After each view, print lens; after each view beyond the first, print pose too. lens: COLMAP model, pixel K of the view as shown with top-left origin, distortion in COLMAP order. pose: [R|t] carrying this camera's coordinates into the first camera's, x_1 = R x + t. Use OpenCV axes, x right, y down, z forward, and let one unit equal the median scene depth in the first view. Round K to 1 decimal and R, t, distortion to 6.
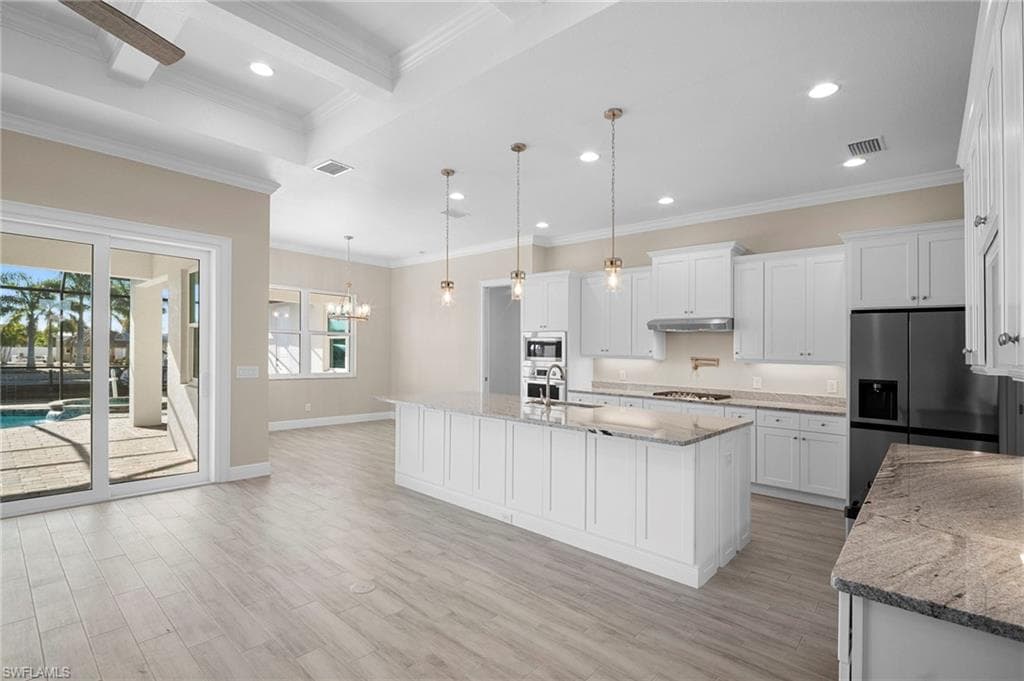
lens RADIAL K [[471.9, 0, 505.3], [0, 471.9, 346.3], [0, 0, 1]] dist [-0.004749, -0.000262]
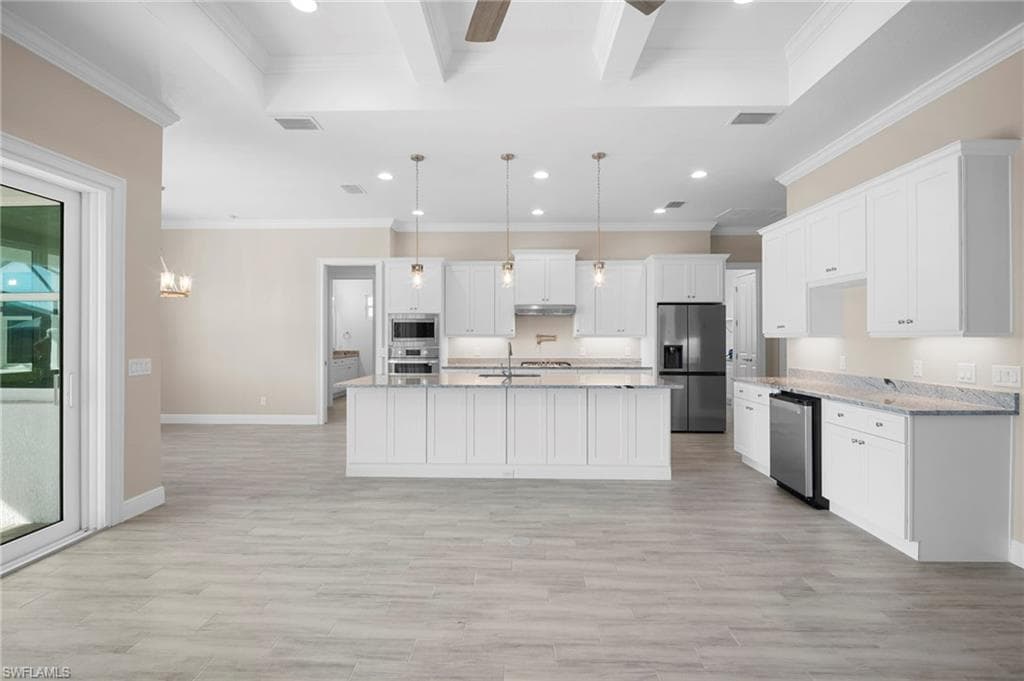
lens RADIAL K [[471.9, 0, 494.0], [0, 471.9, 330.5], [0, 0, 1]] dist [-0.004749, -0.000262]
pose [[0.767527, -0.013845, 0.640867, -0.607703], [0.008955, 0.999901, 0.010876, -0.003885], [-0.640954, -0.002609, 0.767575, 0.099695]]
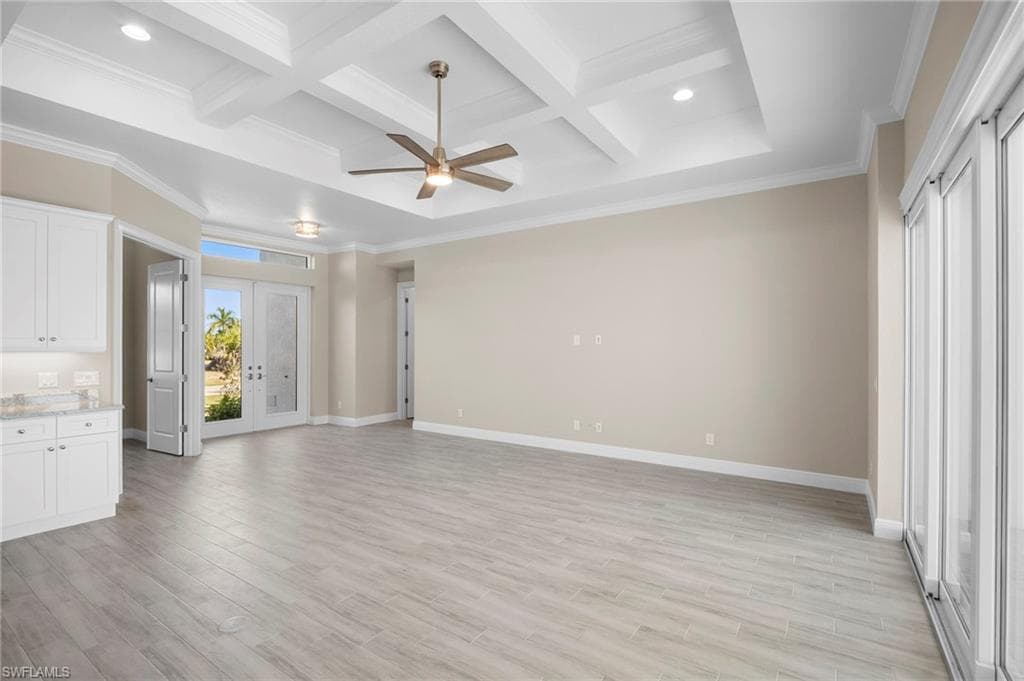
lens RADIAL K [[471.9, 0, 509.6], [0, 471.9, 342.8], [0, 0, 1]] dist [-0.004749, -0.000262]
pose [[-0.989958, -0.022824, -0.139509, -0.383299], [-0.021484, 0.999708, -0.011100, -0.005342], [0.139722, -0.007991, -0.990159, 1.103644]]
